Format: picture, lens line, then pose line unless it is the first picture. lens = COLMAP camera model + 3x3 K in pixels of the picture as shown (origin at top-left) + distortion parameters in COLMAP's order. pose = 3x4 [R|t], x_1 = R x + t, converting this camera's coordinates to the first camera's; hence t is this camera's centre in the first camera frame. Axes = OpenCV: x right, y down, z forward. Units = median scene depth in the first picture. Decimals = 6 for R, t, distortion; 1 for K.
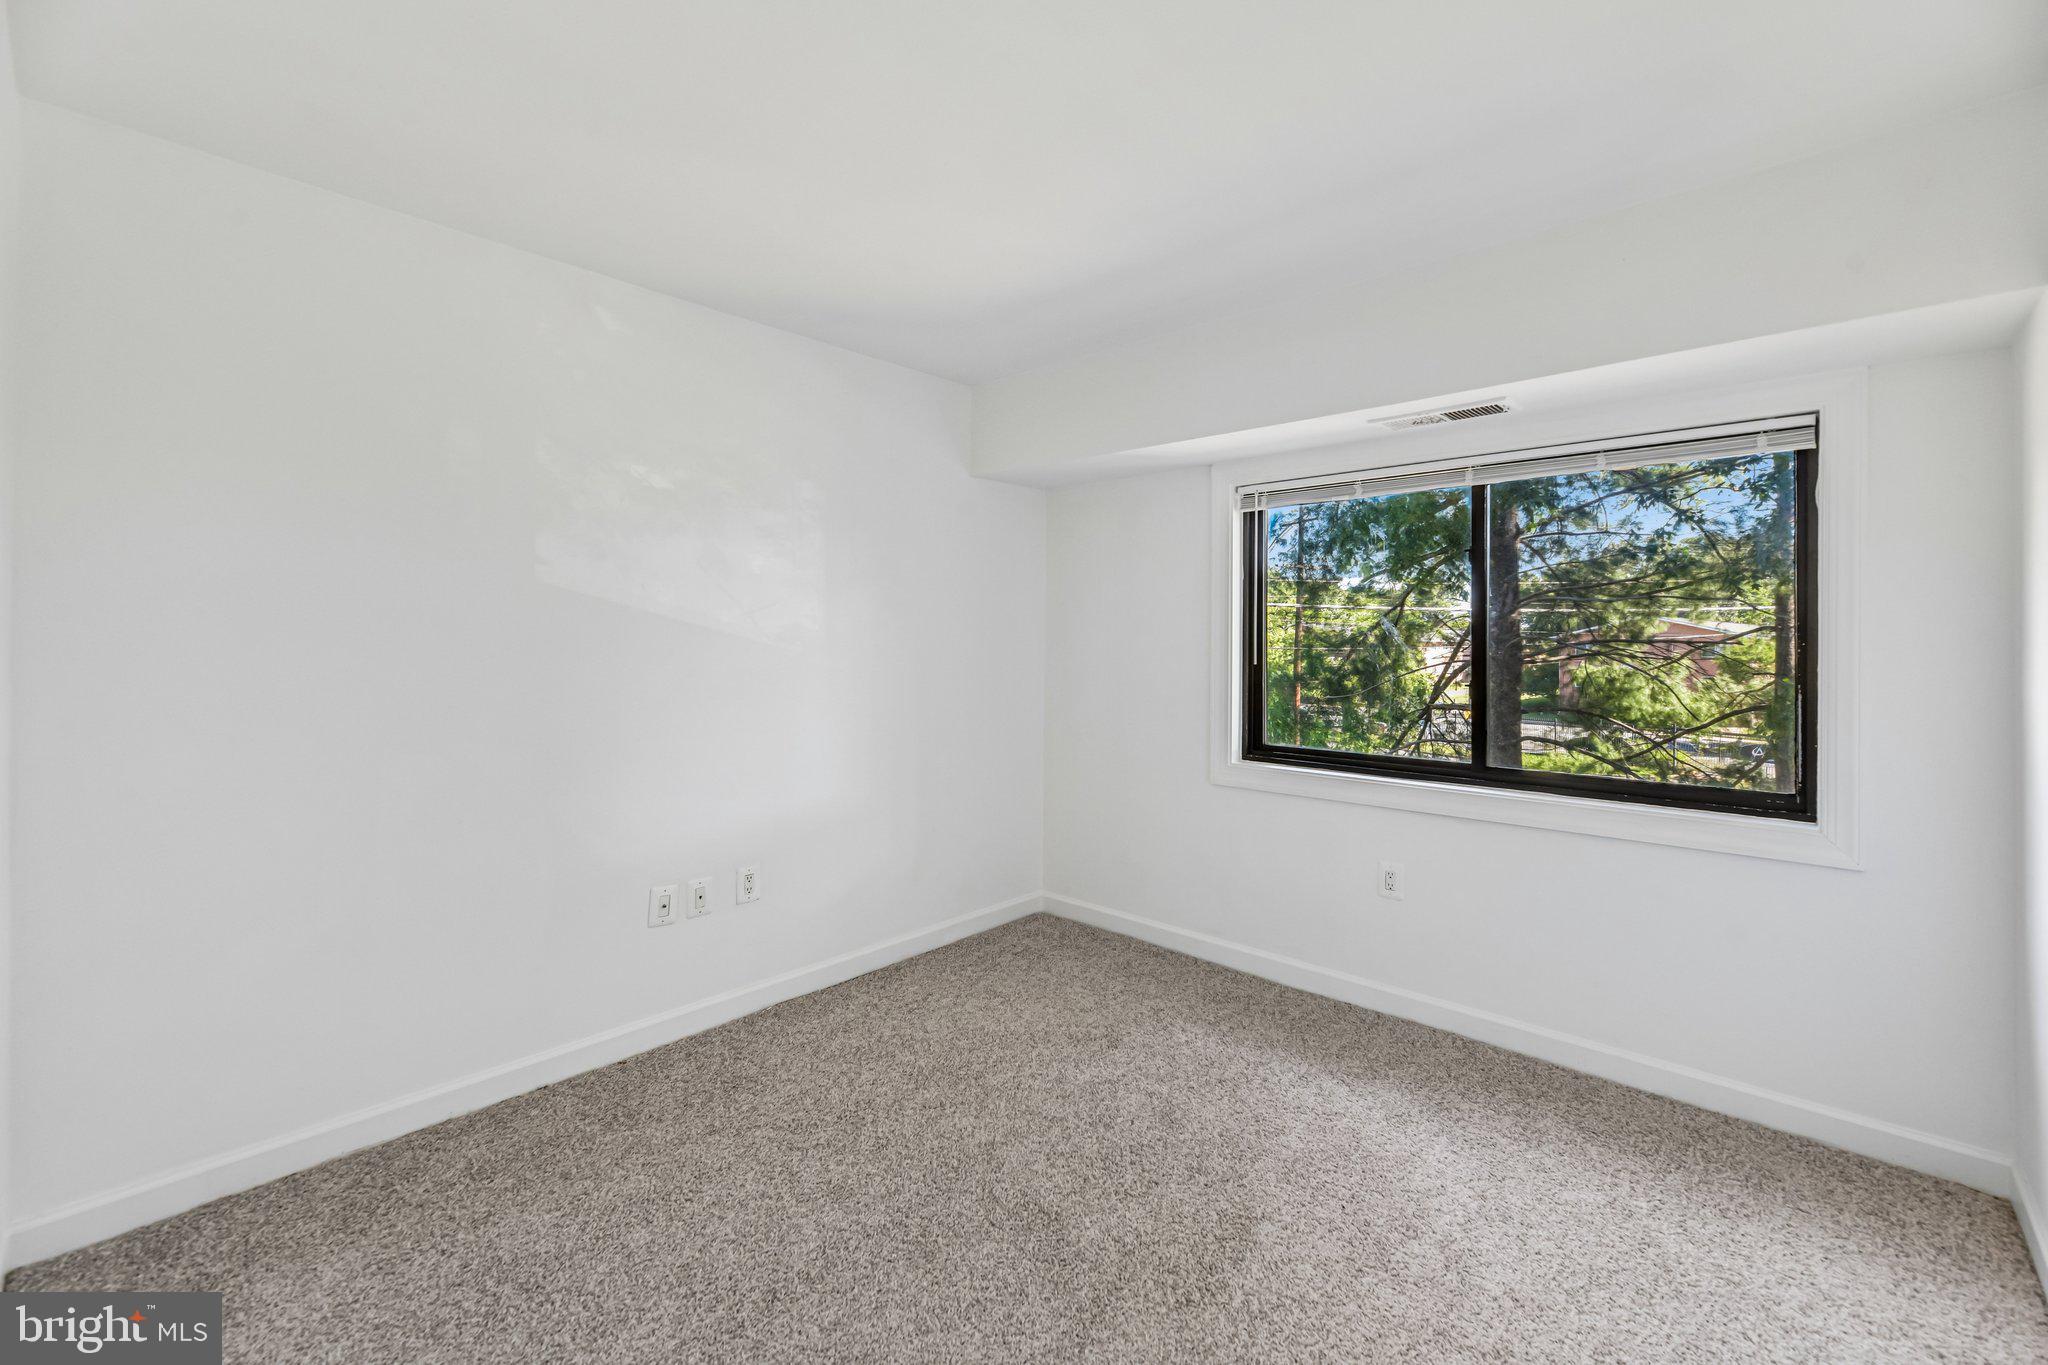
lens RADIAL K [[834.1, 0, 1034.7], [0, 834.1, 666.2], [0, 0, 1]] dist [0.005158, -0.002452]
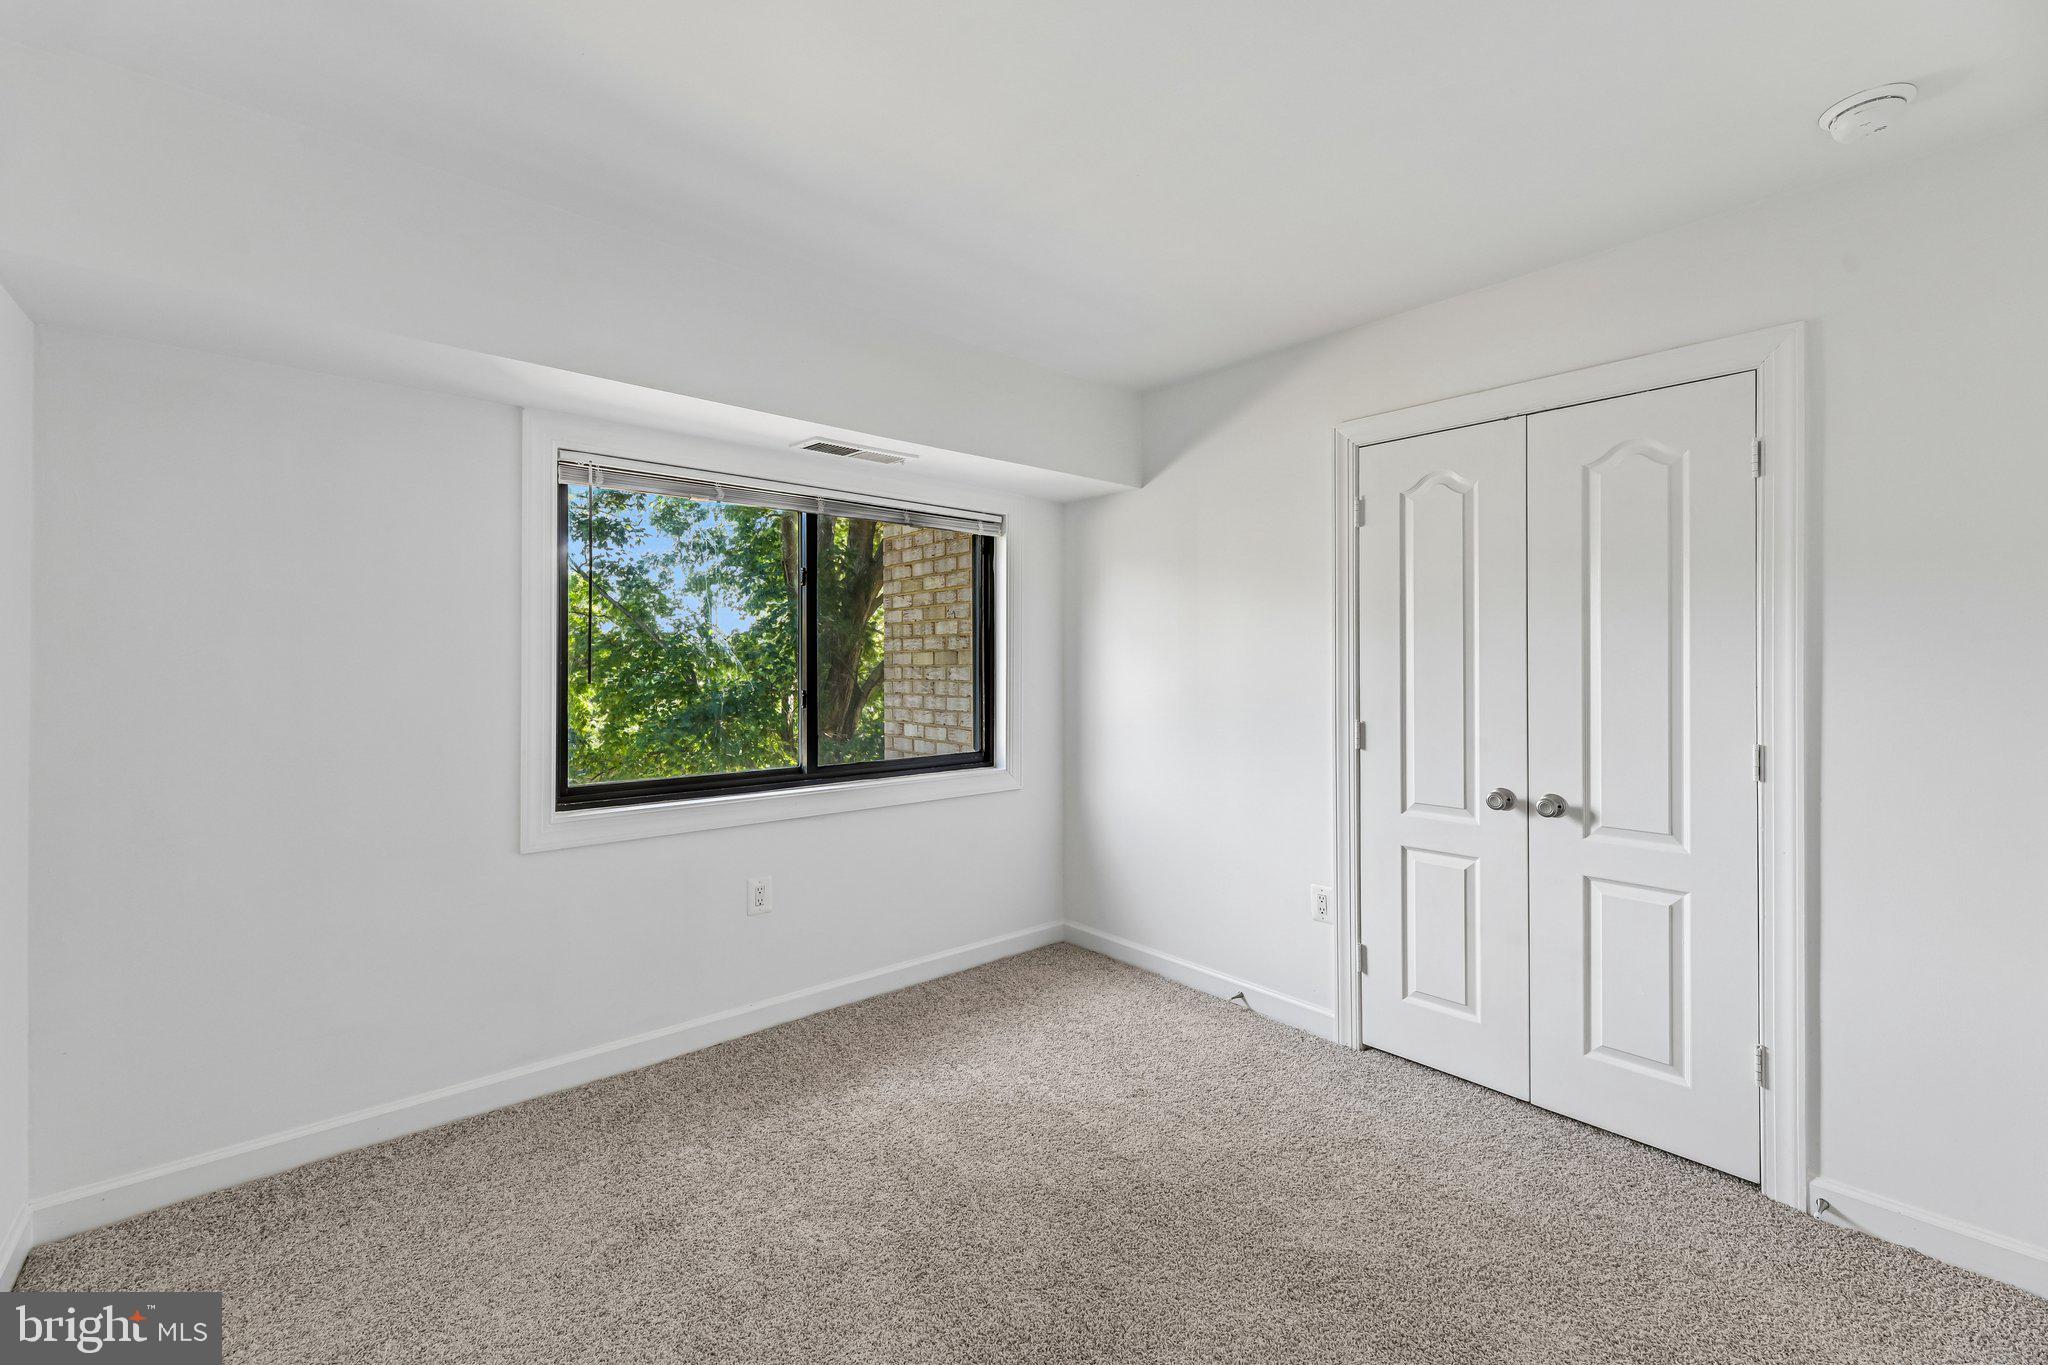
lens RADIAL K [[848.1, 0, 1024.0], [0, 848.1, 682.5], [0, 0, 1]] dist [0.000286, -0.000214]
pose [[0.116841, -0.034298, 0.992558, -0.621452], [0.023508, 0.999219, 0.031761, -0.025195], [-0.992872, 0.019622, 0.117556, 0.662002]]
